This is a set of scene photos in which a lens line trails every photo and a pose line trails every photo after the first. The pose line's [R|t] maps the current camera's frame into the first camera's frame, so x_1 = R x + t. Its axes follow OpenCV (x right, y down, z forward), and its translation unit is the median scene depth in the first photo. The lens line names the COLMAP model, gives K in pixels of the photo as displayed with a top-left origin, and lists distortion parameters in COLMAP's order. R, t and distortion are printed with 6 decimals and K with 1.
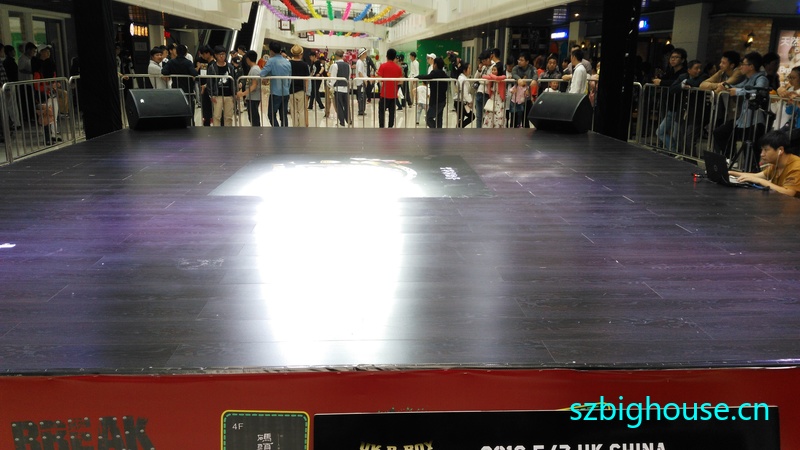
lens RADIAL K [[647.7, 0, 400.0], [0, 647.7, 225.0], [0, 0, 1]] dist [0.089367, -0.173771]
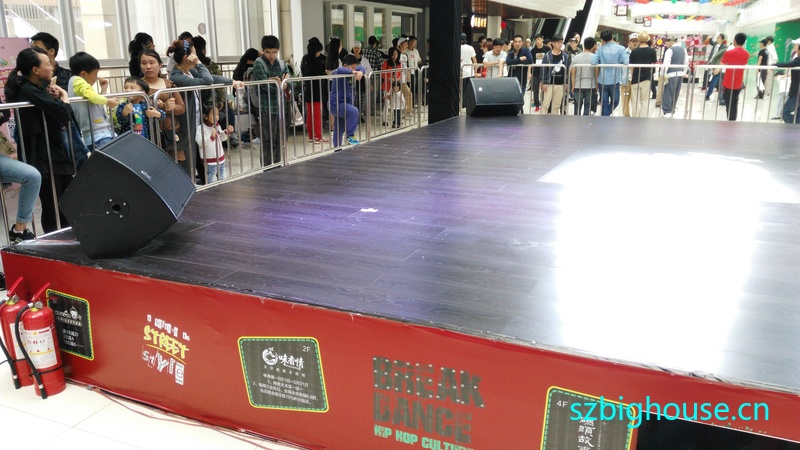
lens RADIAL K [[647.7, 0, 400.0], [0, 647.7, 225.0], [0, 0, 1]] dist [0.089367, -0.173771]
pose [[0.888551, 0.108841, -0.445680, -0.011677], [-0.101309, 0.994019, 0.040774, 0.002261], [0.447452, 0.008921, 0.894263, -0.012803]]
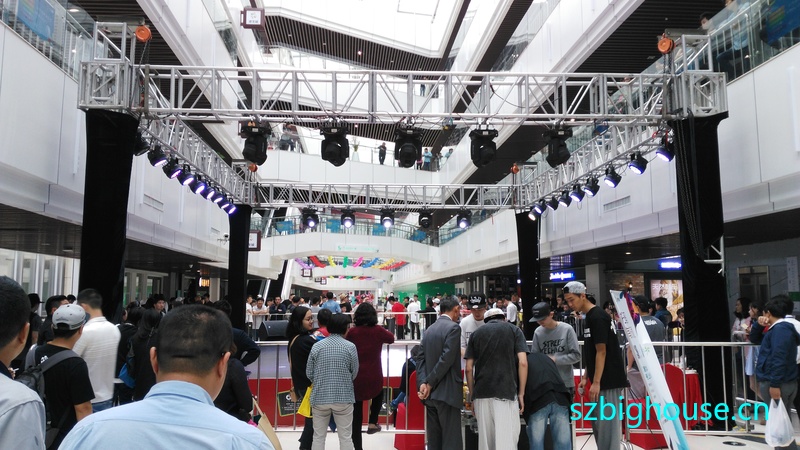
lens RADIAL K [[647.7, 0, 400.0], [0, 647.7, 225.0], [0, 0, 1]] dist [0.089367, -0.173771]
pose [[0.999872, -0.015983, -0.000718, -0.017303], [0.014701, 0.935526, -0.352953, 0.222920], [0.006313, 0.352897, 0.935641, -0.939347]]
